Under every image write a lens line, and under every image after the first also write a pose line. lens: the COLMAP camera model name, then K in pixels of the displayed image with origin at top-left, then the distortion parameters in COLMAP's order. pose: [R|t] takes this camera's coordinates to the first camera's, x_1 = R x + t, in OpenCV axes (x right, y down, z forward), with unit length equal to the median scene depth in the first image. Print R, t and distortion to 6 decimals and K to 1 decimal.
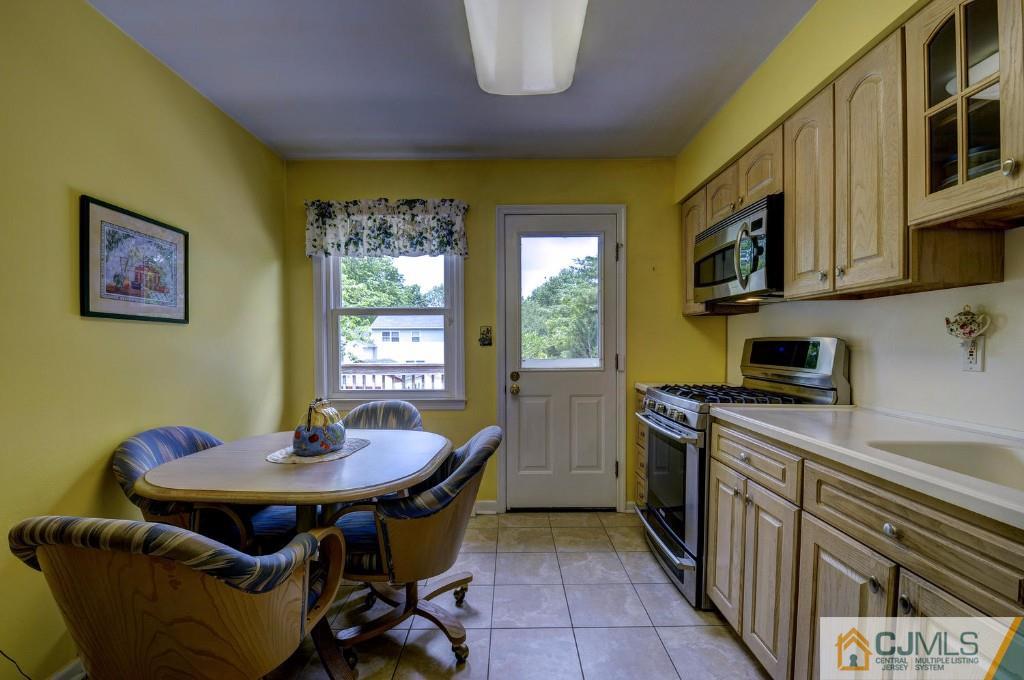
lens RADIAL K [[466.0, 0, 512.6], [0, 466.0, 342.6], [0, 0, 1]] dist [-0.001794, -0.002646]
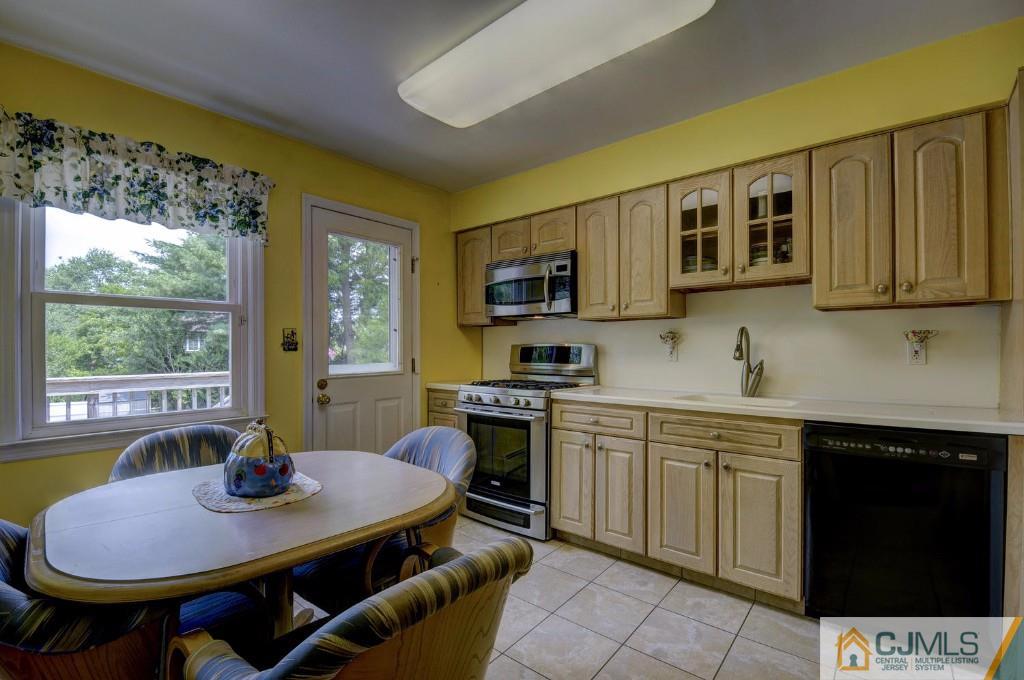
lens RADIAL K [[455.7, 0, 517.0], [0, 455.7, 347.2], [0, 0, 1]] dist [0.001139, 0.000009]
pose [[0.643131, -0.000131, 0.765756, -0.436798], [0.004013, 0.999987, -0.003199, 0.003838], [-0.765746, 0.005130, 0.643123, 0.127714]]
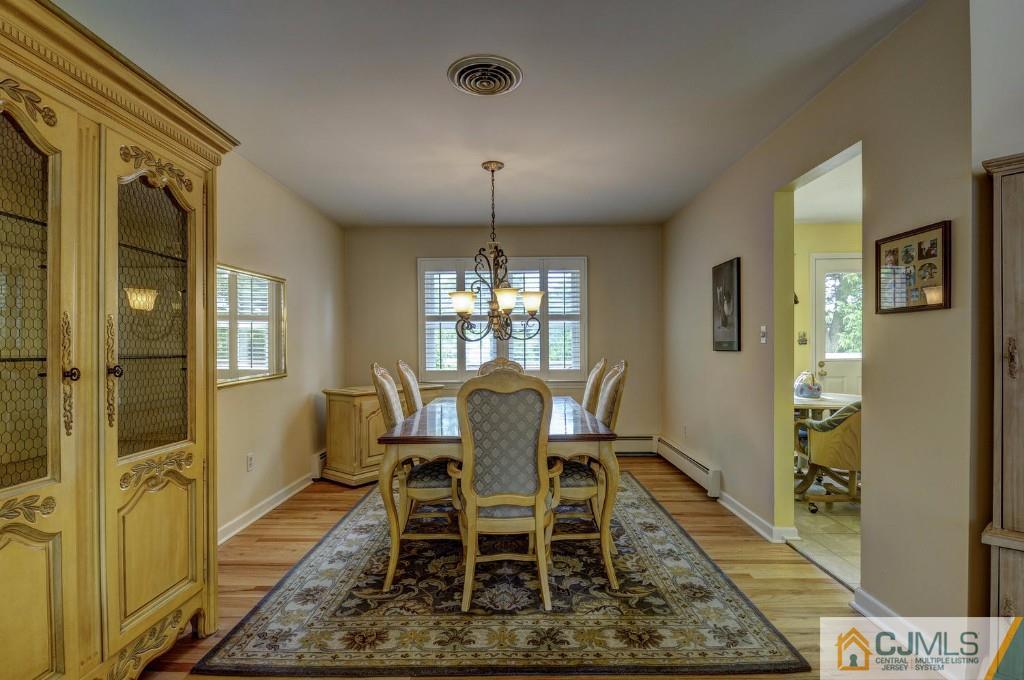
lens RADIAL K [[512.5, 0, 514.2], [0, 512.5, 352.3], [0, 0, 1]] dist [-0.002515, -0.000619]
pose [[0.999823, -0.009951, -0.015989, -0.986893], [0.010128, 0.999888, 0.010981, 0.003822], [0.015878, -0.011141, 0.999812, -0.713343]]
